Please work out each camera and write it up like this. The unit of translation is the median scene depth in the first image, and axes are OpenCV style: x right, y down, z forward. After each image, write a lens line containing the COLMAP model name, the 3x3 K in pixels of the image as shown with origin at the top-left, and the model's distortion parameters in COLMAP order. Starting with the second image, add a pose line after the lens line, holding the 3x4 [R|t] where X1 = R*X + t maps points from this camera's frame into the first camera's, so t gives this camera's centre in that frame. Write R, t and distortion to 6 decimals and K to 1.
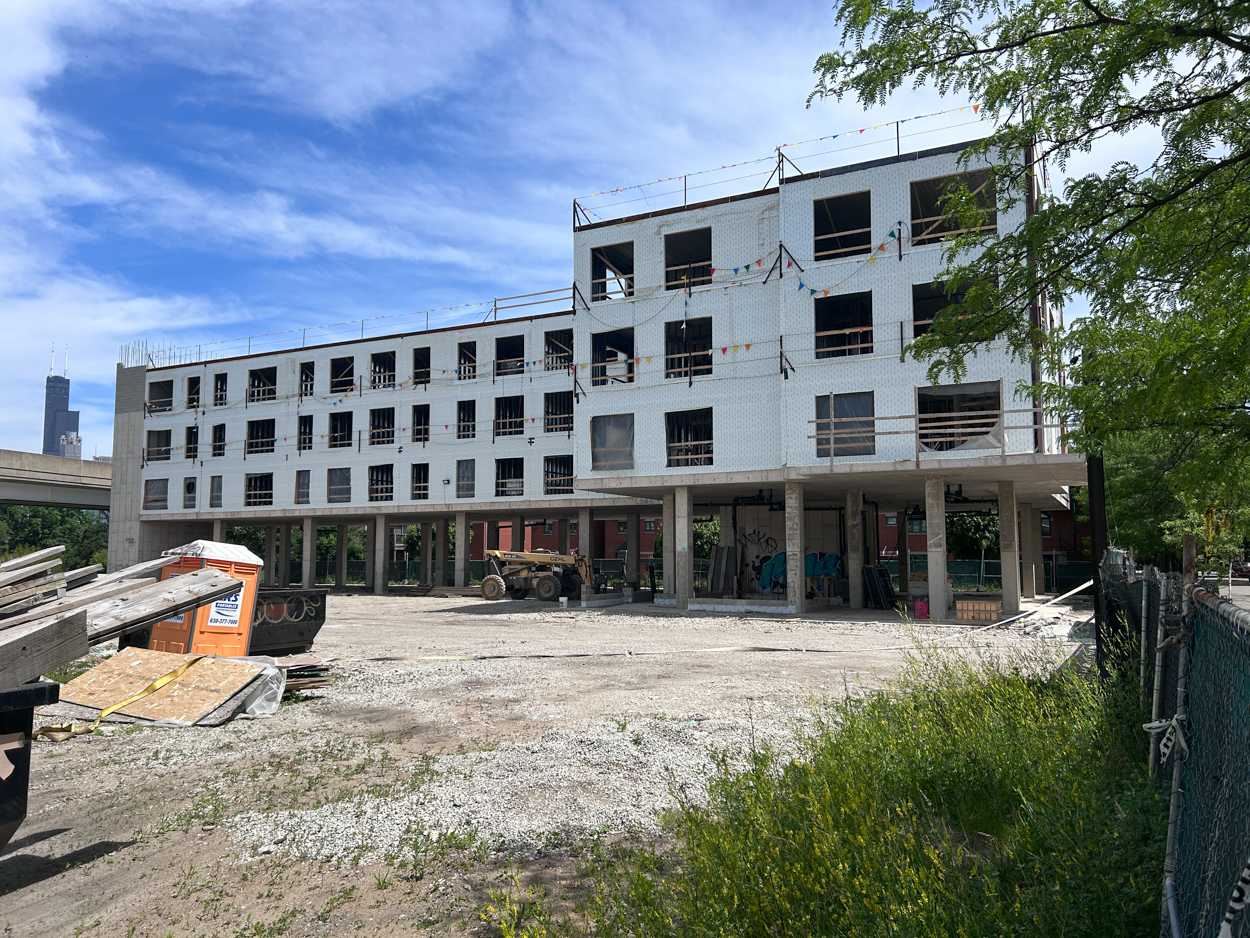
lens RADIAL K [[945.4, 0, 625.0], [0, 945.4, 469.0], [0, 0, 1]] dist [0.117007, -0.137363]
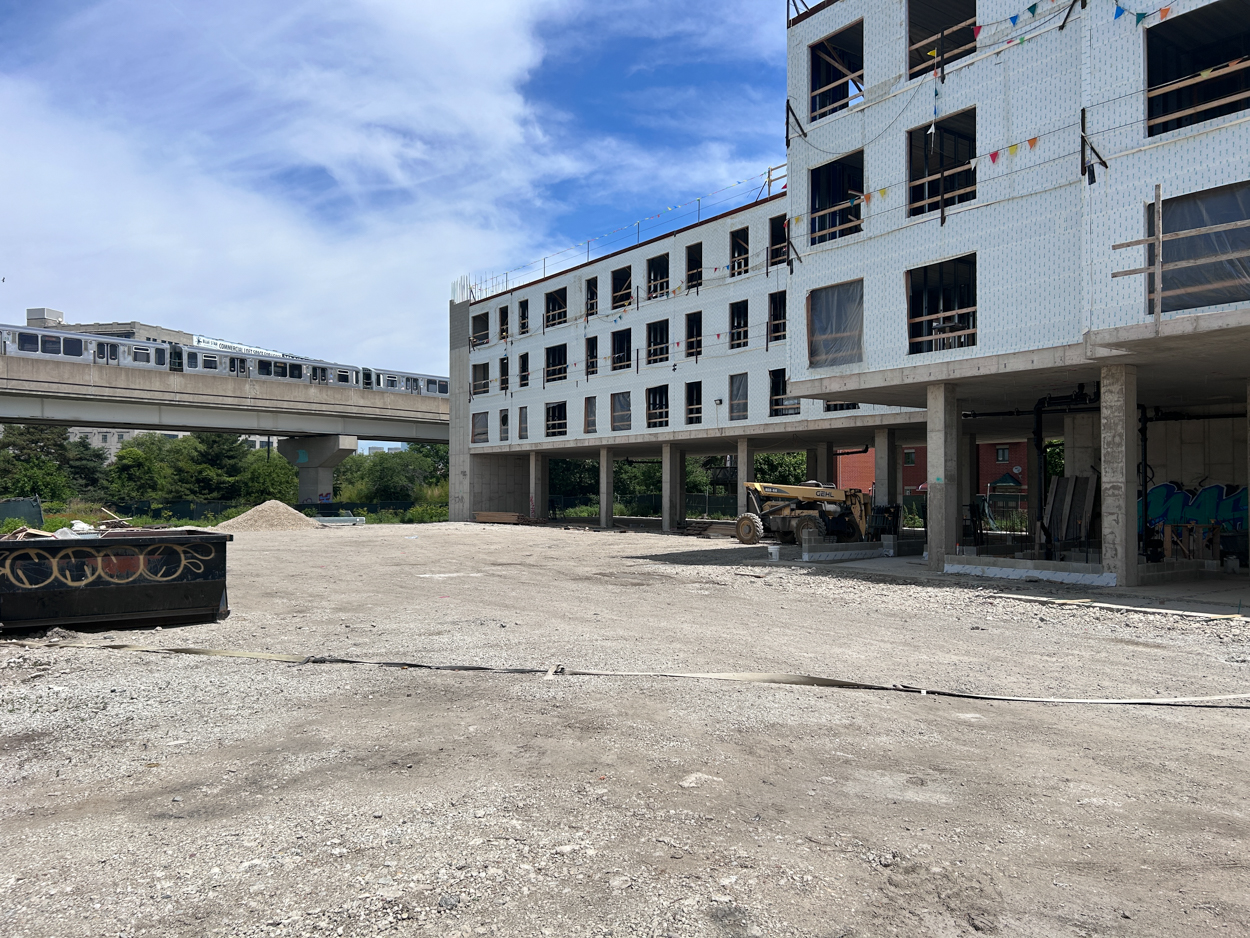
lens RADIAL K [[945.4, 0, 625.0], [0, 945.4, 469.0], [0, 0, 1]] dist [0.117007, -0.137363]
pose [[0.897513, -0.009125, -0.440893, 0.103106], [0.039407, 0.997446, 0.059578, 0.019002], [0.439223, -0.070846, 0.895580, 0.202126]]
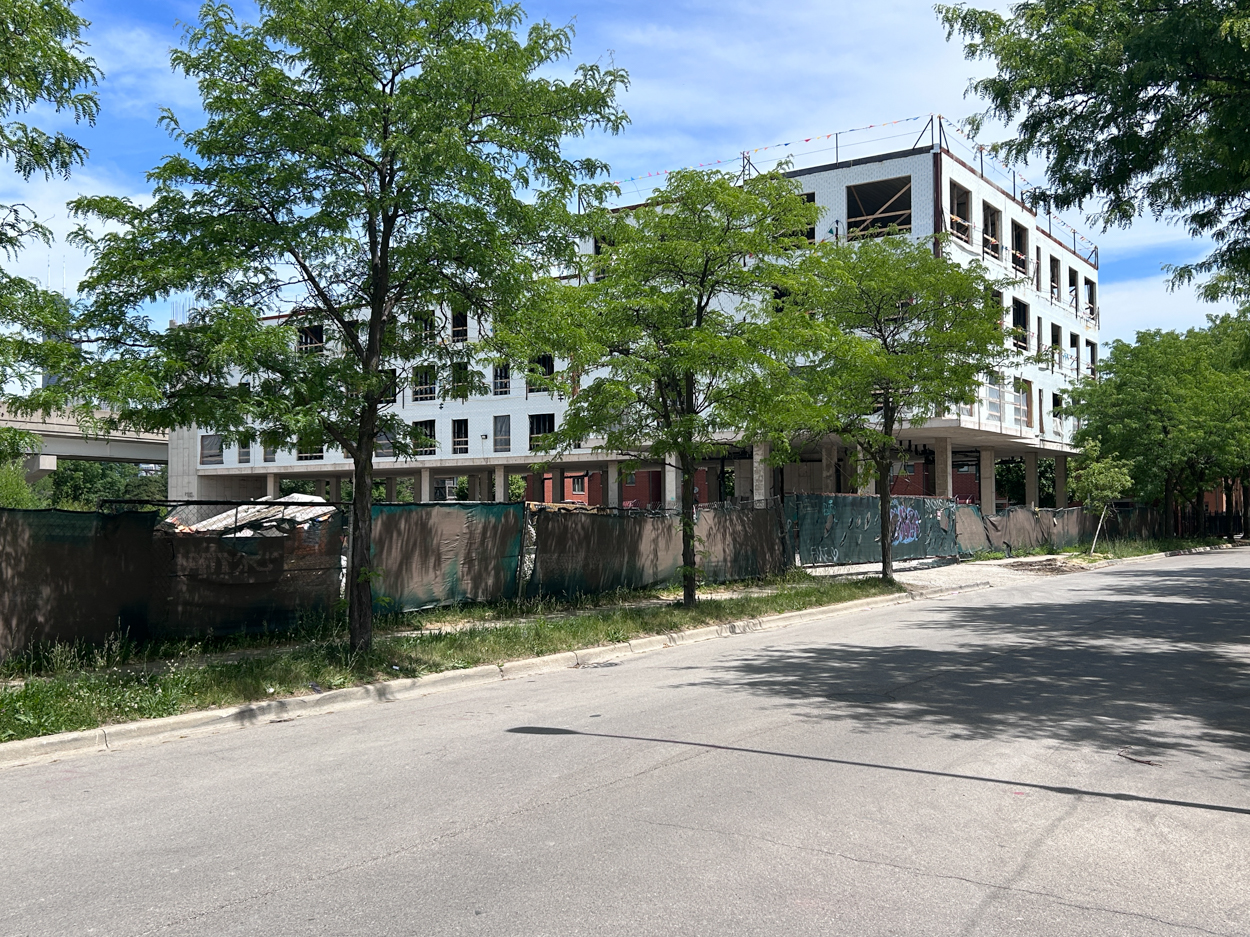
lens RADIAL K [[1236.5, 0, 625.0], [0, 1236.5, 468.5], [0, 0, 1]] dist [0.173843, -0.001374]
pose [[0.994293, -0.010530, -0.106158, 0.106838], [0.016559, 0.998290, 0.056069, -0.024827], [0.105386, -0.057507, 0.992767, -0.329904]]
